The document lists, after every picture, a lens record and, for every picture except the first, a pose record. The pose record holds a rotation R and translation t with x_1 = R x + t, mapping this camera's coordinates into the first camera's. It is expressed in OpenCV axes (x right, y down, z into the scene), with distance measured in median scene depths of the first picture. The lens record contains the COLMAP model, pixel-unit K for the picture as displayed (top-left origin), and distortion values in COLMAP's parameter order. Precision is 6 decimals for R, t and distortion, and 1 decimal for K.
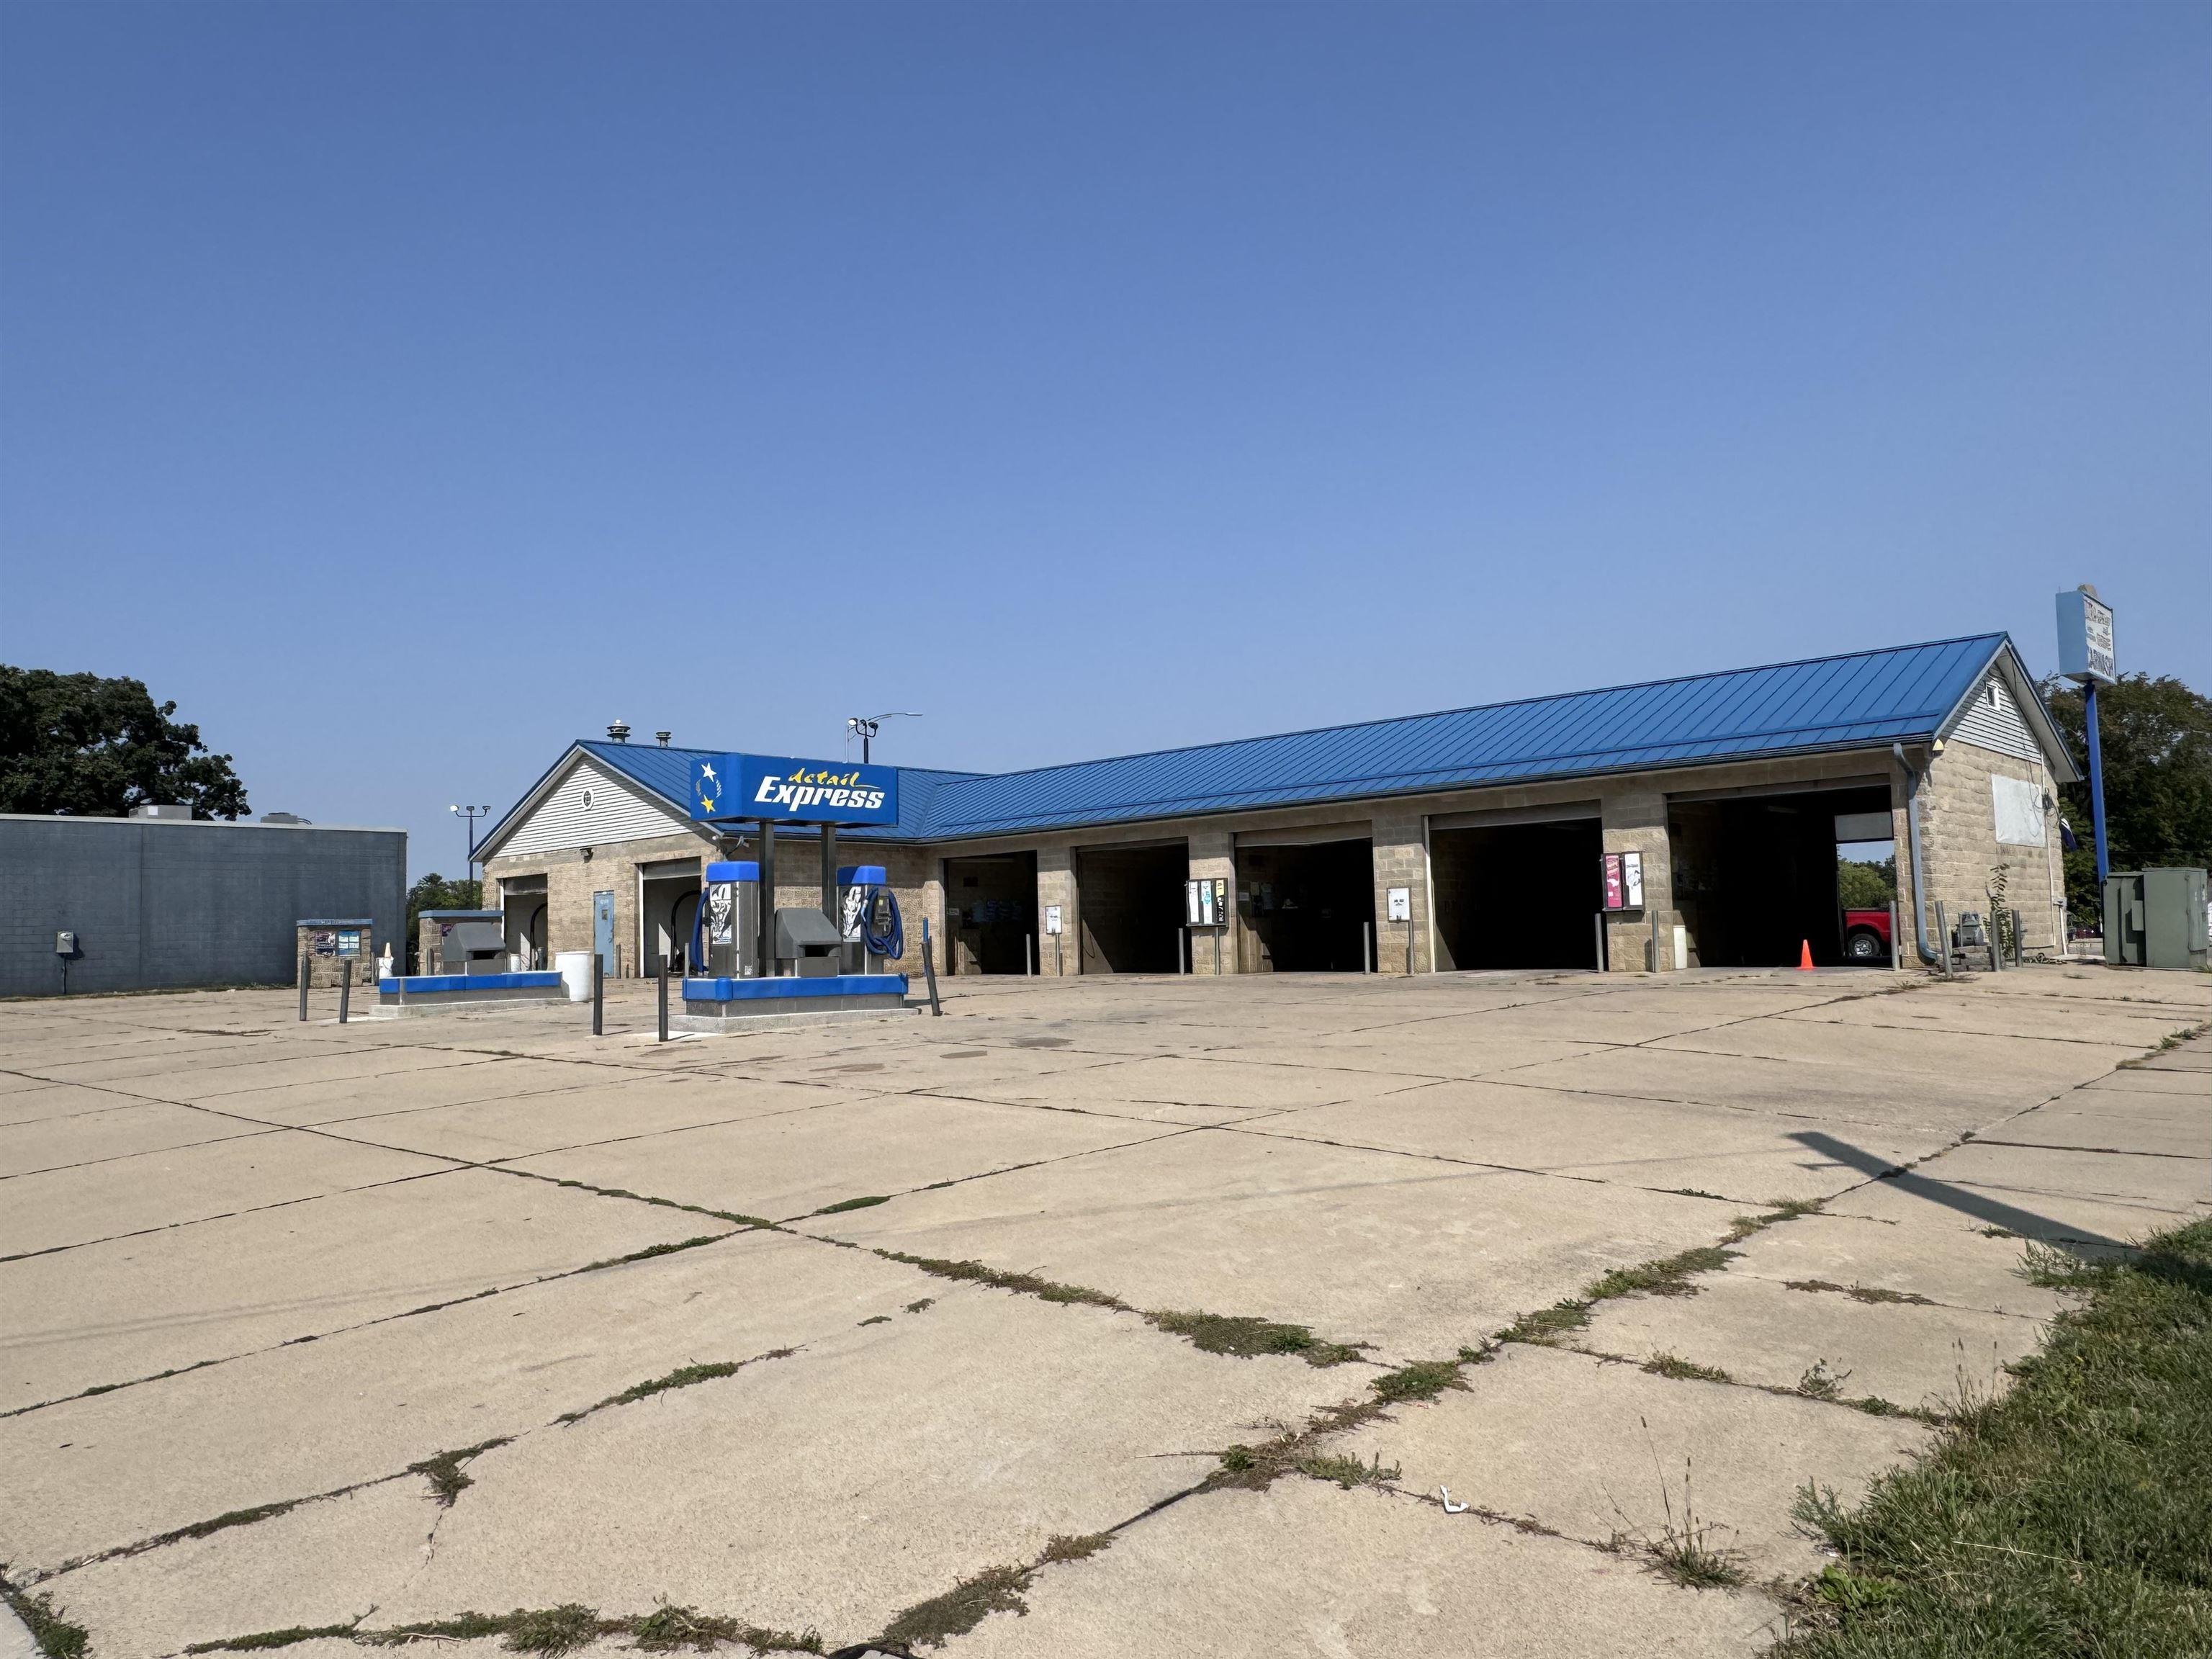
lens RADIAL K [[1515.2, 0, 1100.3], [0, 1515.2, 819.4], [0, 0, 1]] dist [-0.003088, 0.005338]
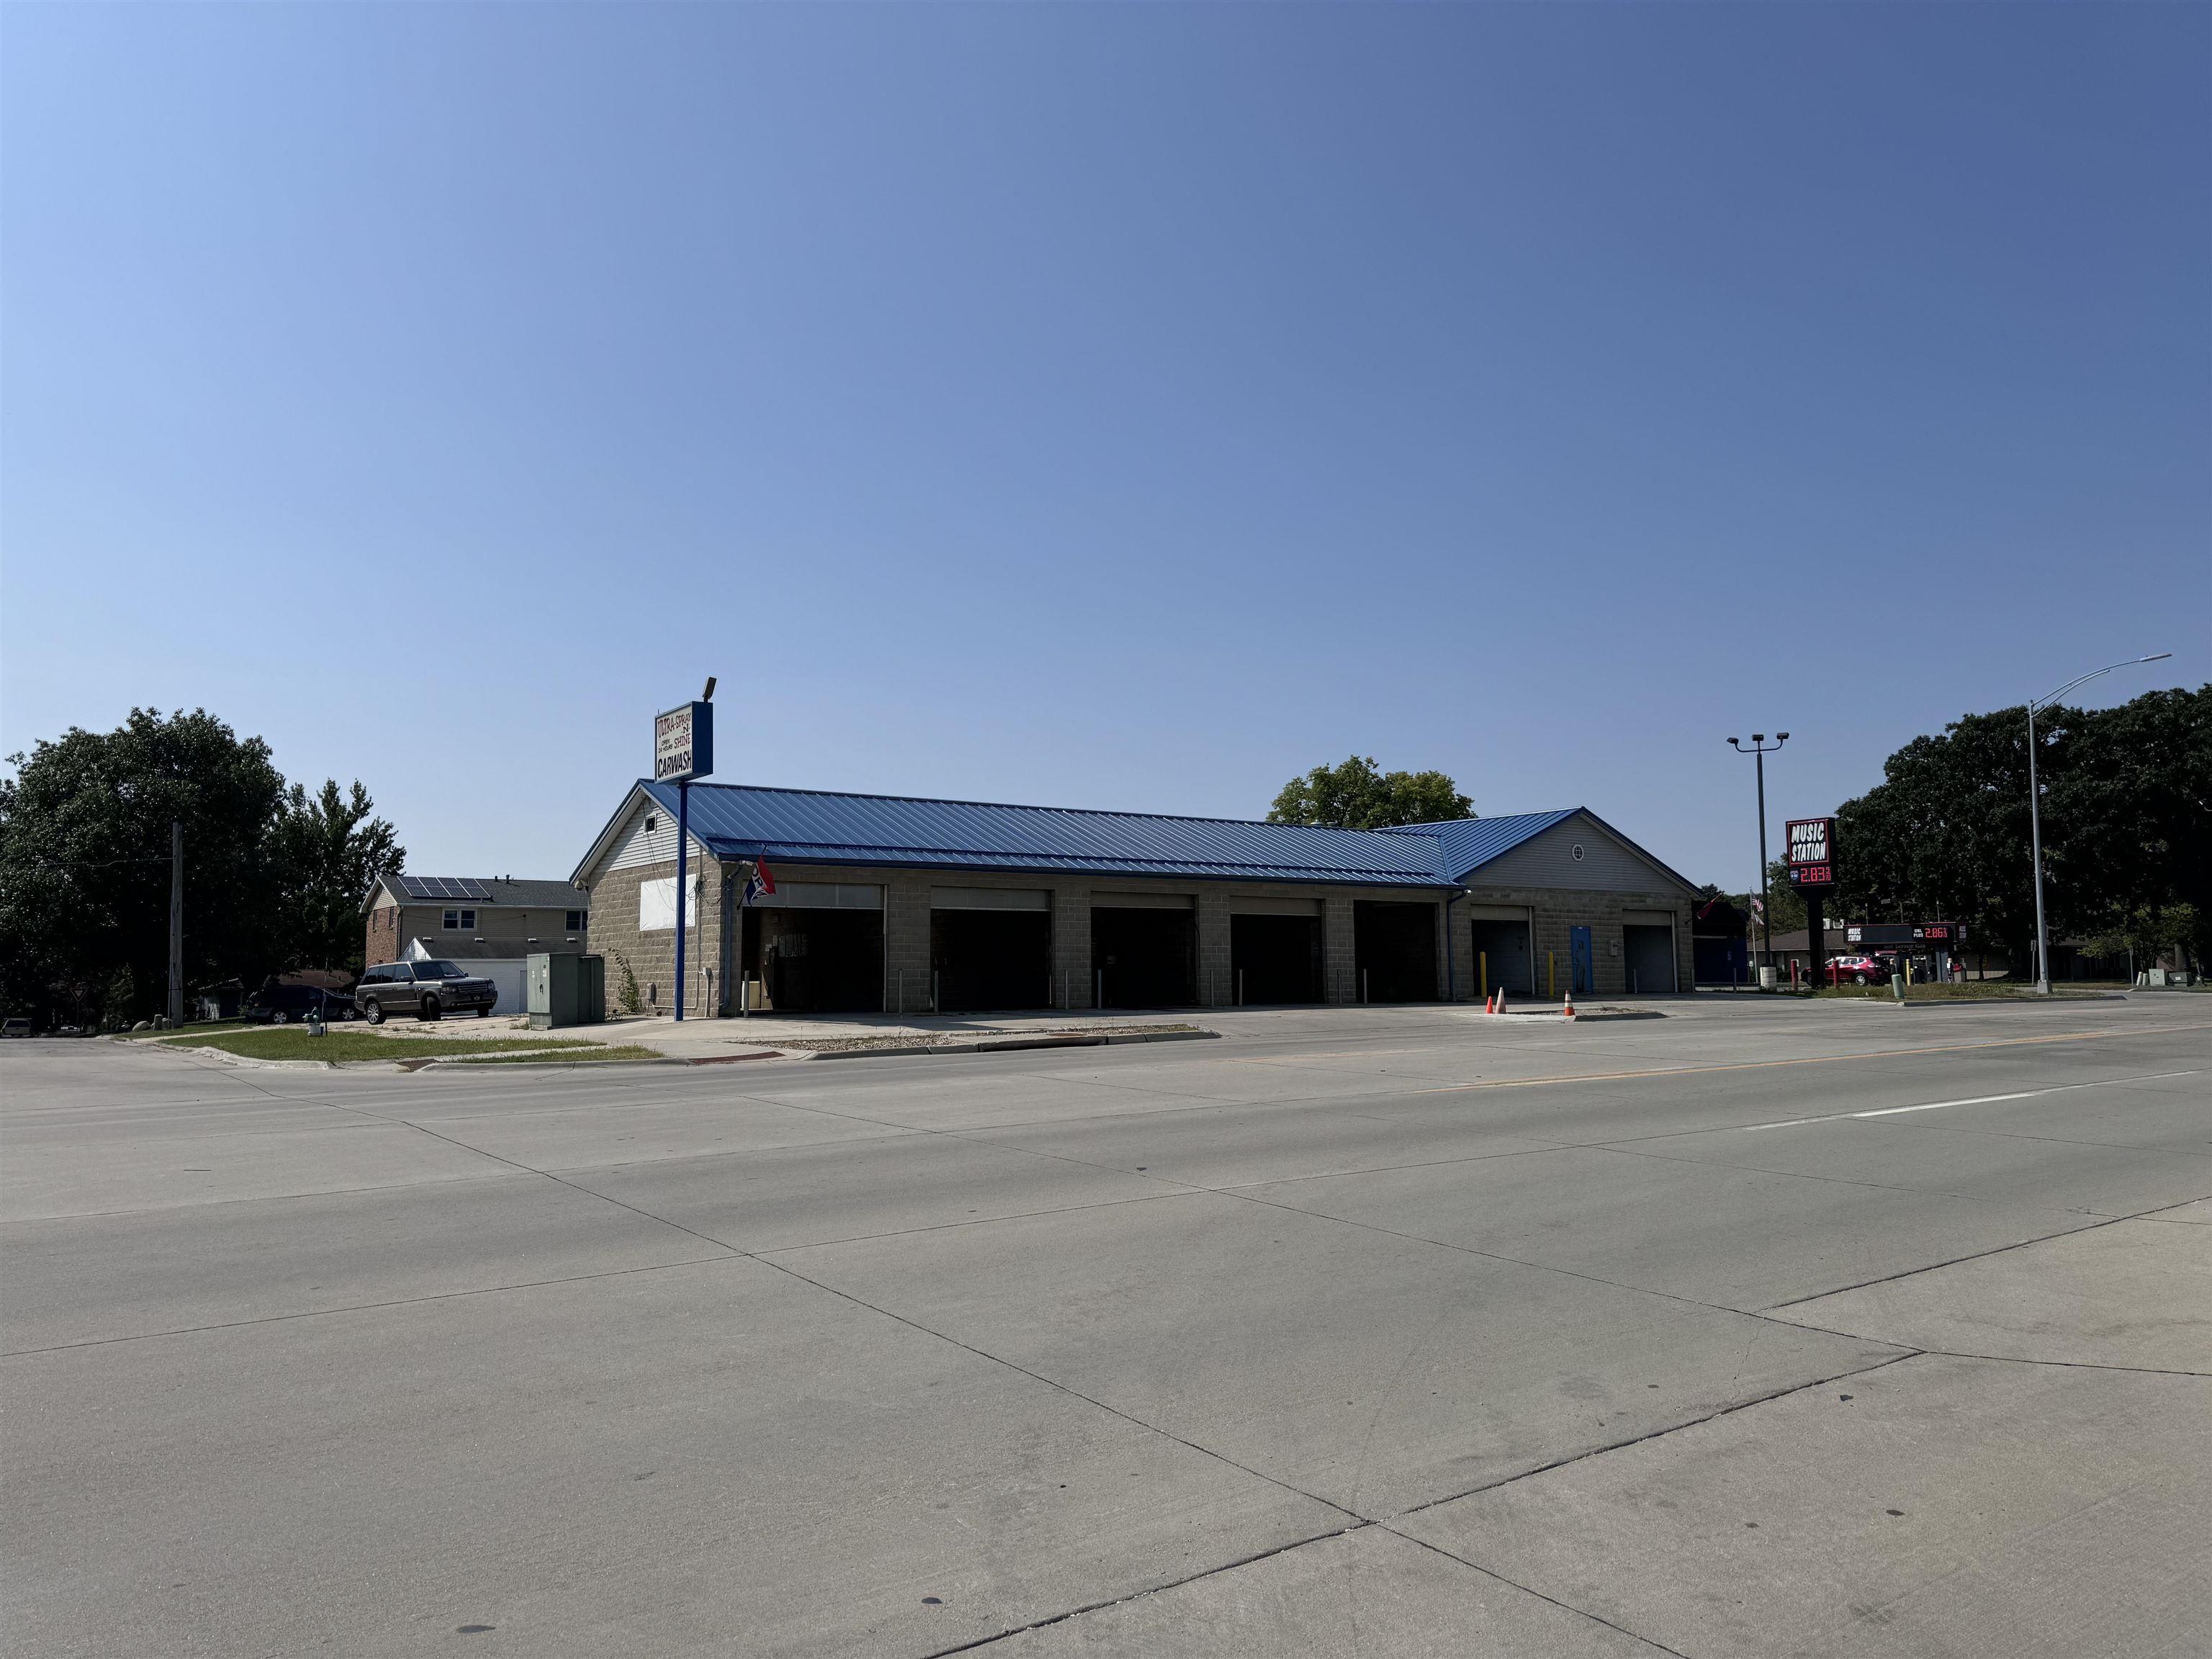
lens RADIAL K [[1531.2, 0, 1102.0], [0, 1531.2, 826.6], [0, 0, 1]] dist [0.155354, -0.259282]
pose [[-0.189950, -0.065284, -0.979621, 1.621598], [0.092241, 0.992187, -0.084007, 0.067223], [0.977451, -0.106319, -0.182443, 1.420496]]
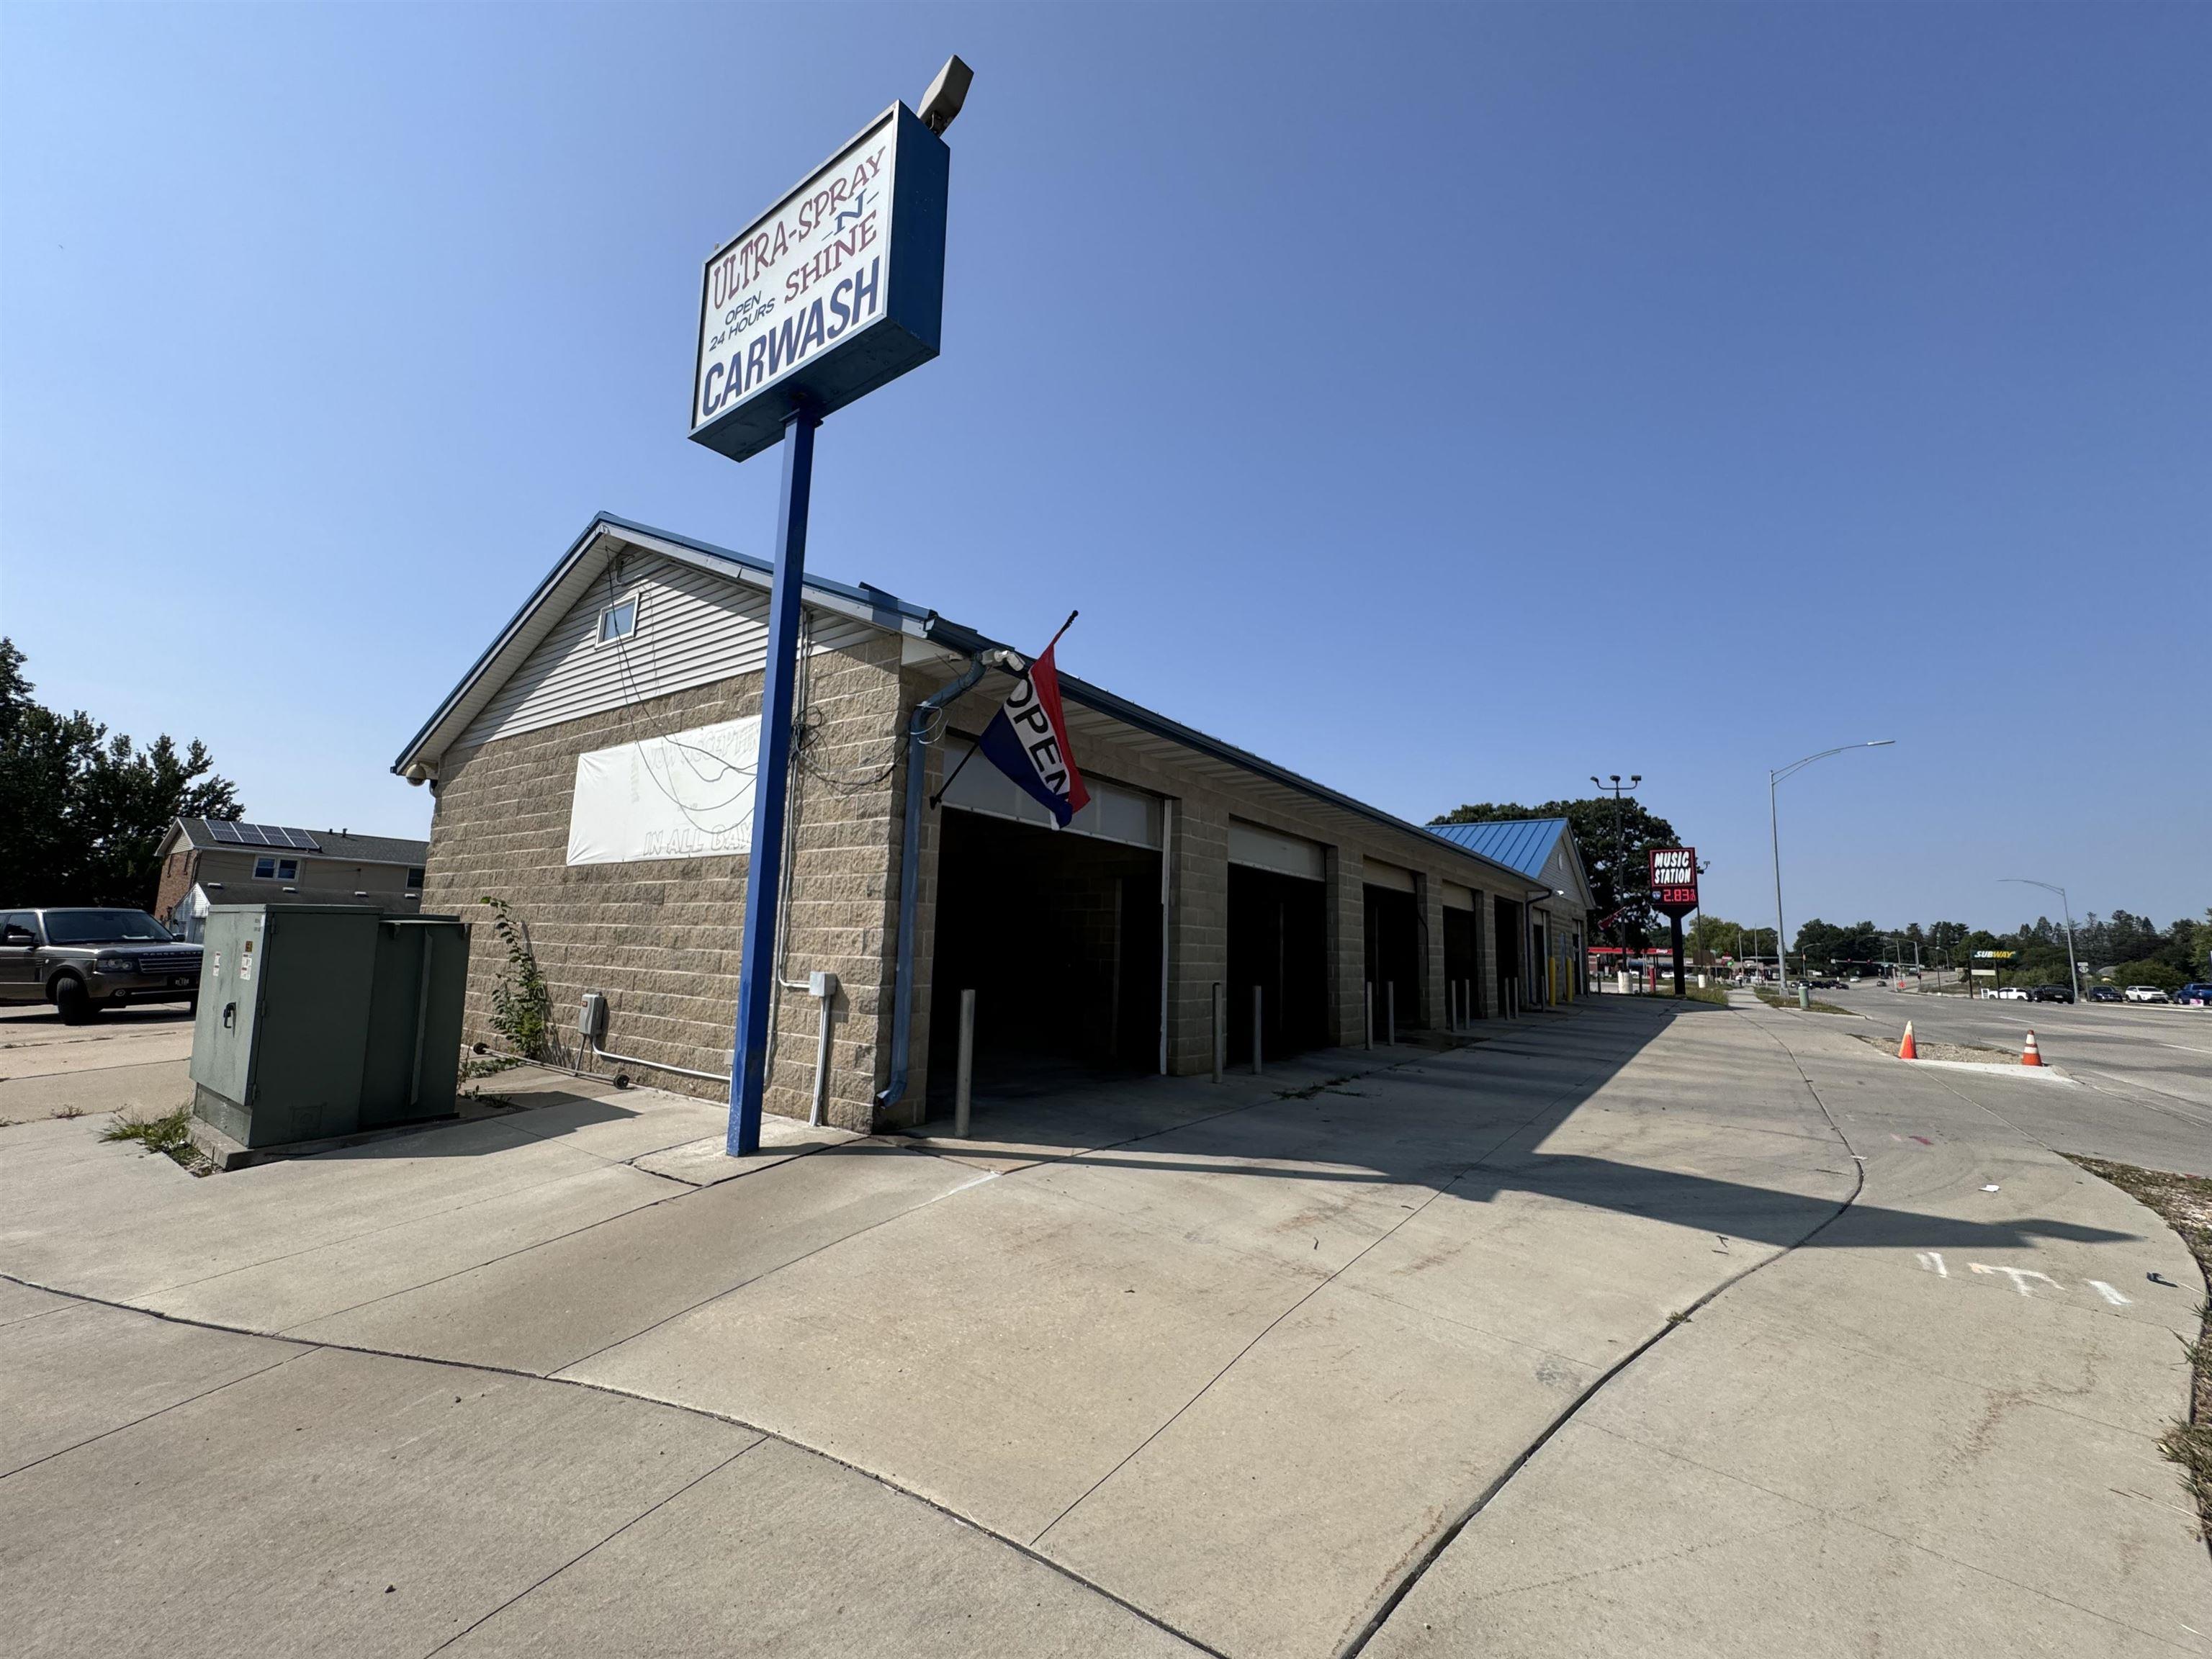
lens RADIAL K [[885.4, 0, 1104.6], [0, 885.4, 825.6], [0, 0, 1]] dist [-0.000074, 0.000187]
pose [[0.137477, -0.106142, -0.984802, 0.812935], [0.047005, 0.993821, -0.100552, 0.037910], [0.989389, -0.032467, 0.141617, 0.972437]]
